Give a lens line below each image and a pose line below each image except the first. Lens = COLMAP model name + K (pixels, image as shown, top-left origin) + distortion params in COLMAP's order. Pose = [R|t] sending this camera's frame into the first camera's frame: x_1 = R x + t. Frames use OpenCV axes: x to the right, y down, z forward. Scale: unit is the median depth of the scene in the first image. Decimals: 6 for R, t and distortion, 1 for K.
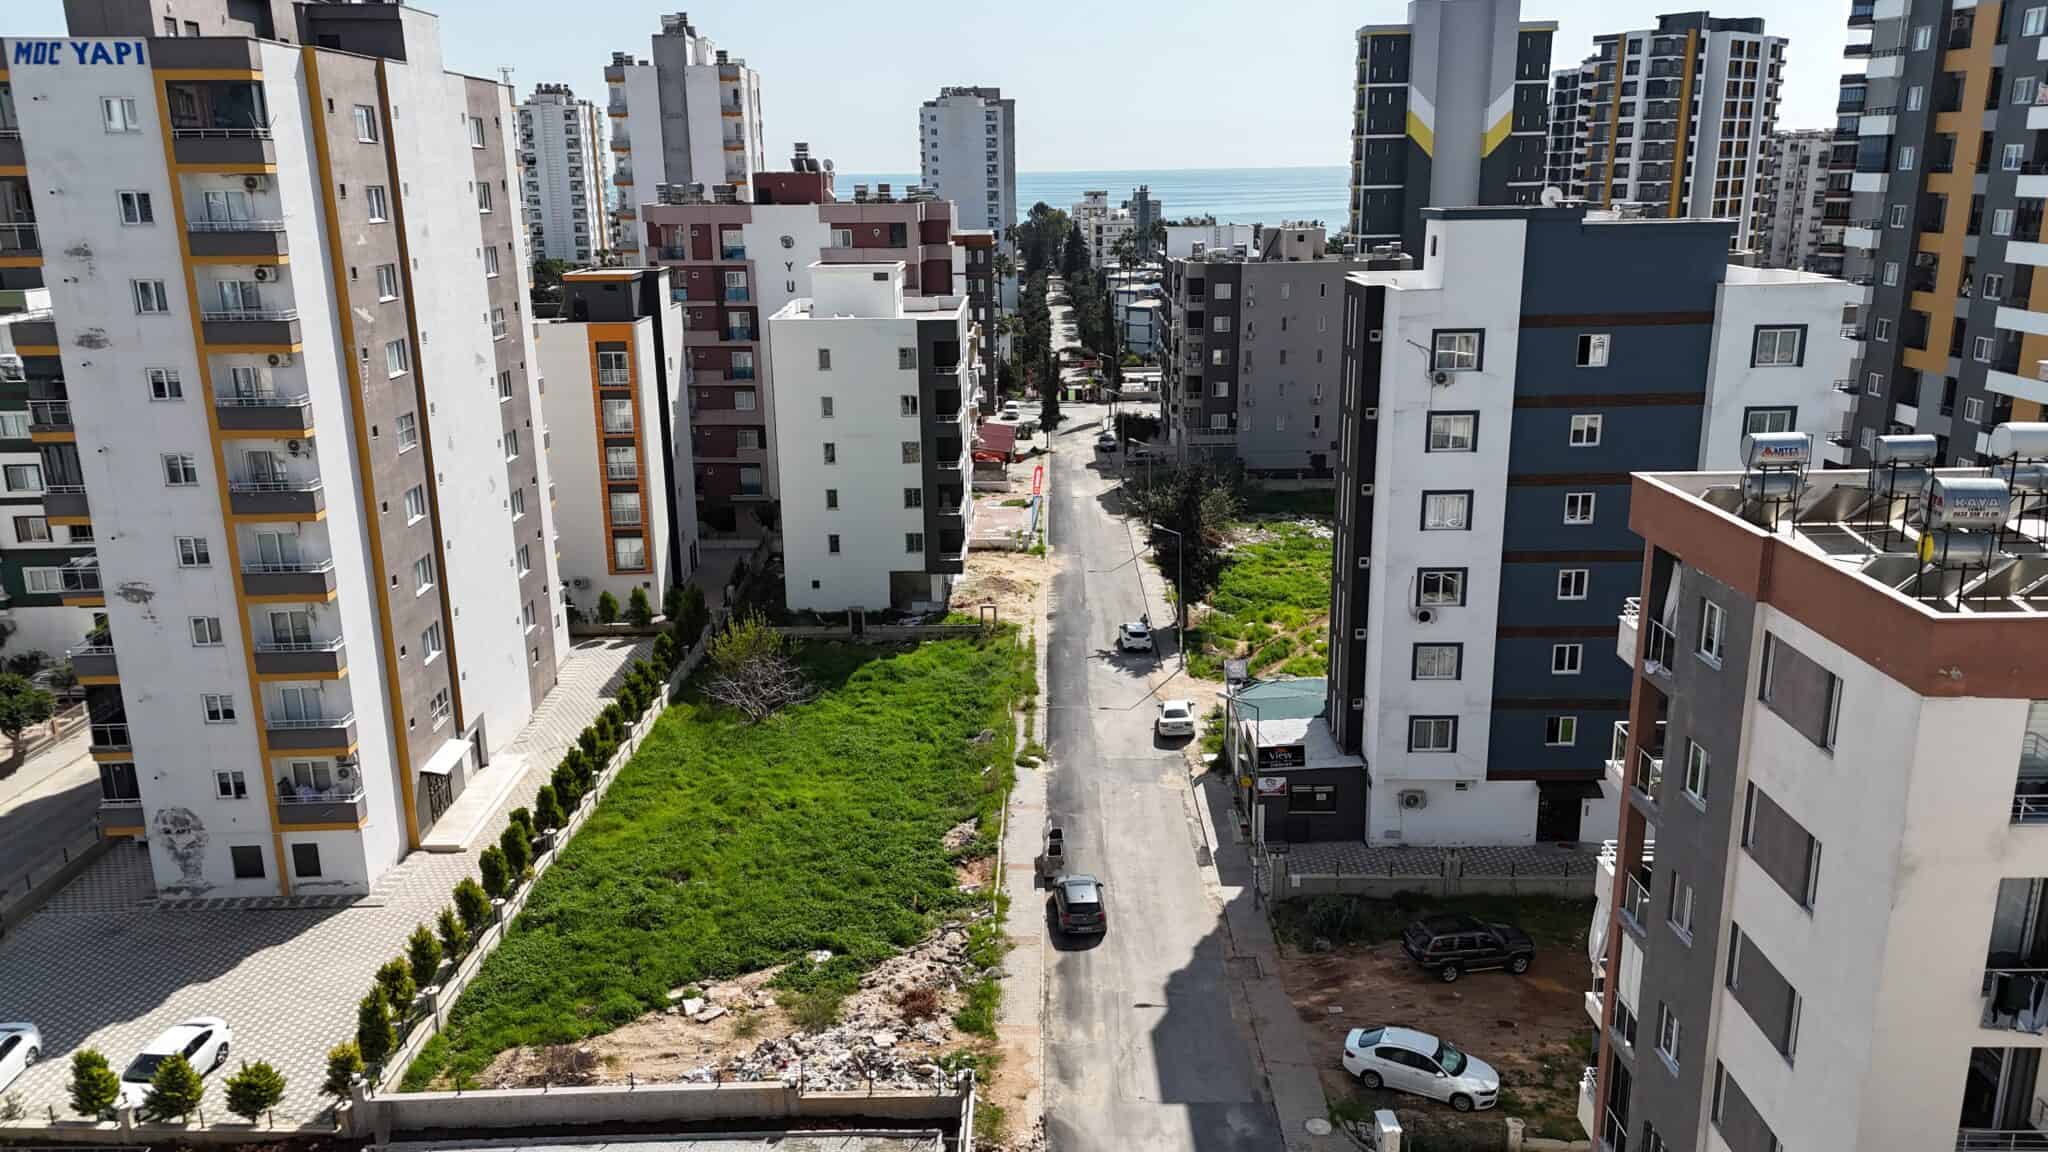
lens RADIAL K [[1503.6, 0, 1018.7], [0, 1503.6, 576.5], [0, 0, 1]] dist [0.085939, -0.079182]
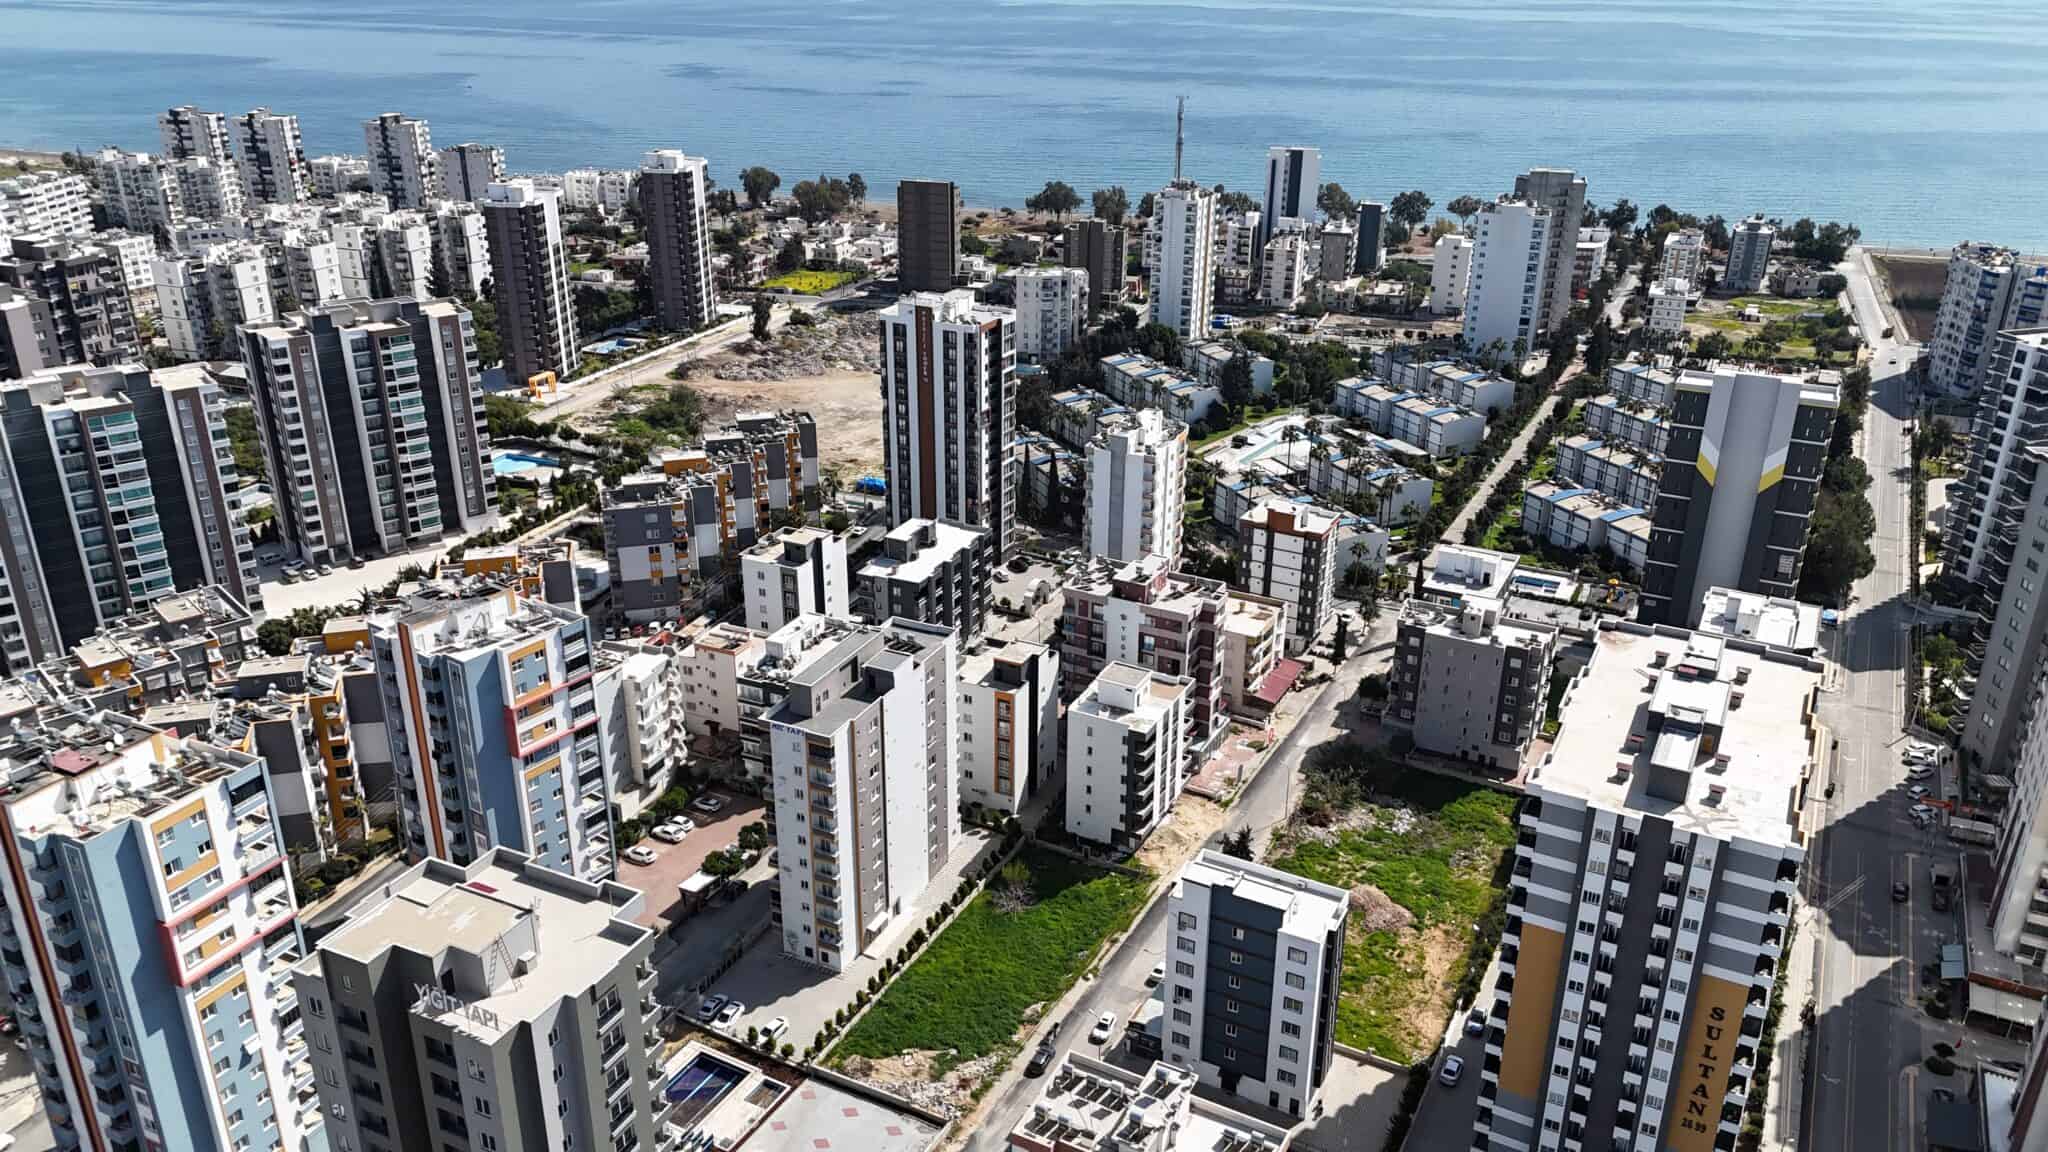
lens RADIAL K [[1507.0, 0, 1019.2], [0, 1507.0, 573.6], [0, 0, 1]] dist [0.084985, -0.082036]
pose [[0.889224, 0.198437, -0.412193, 0.956329], [-0.137400, 0.975273, 0.173102, -1.117619], [0.436350, -0.097292, 0.894502, -1.435382]]
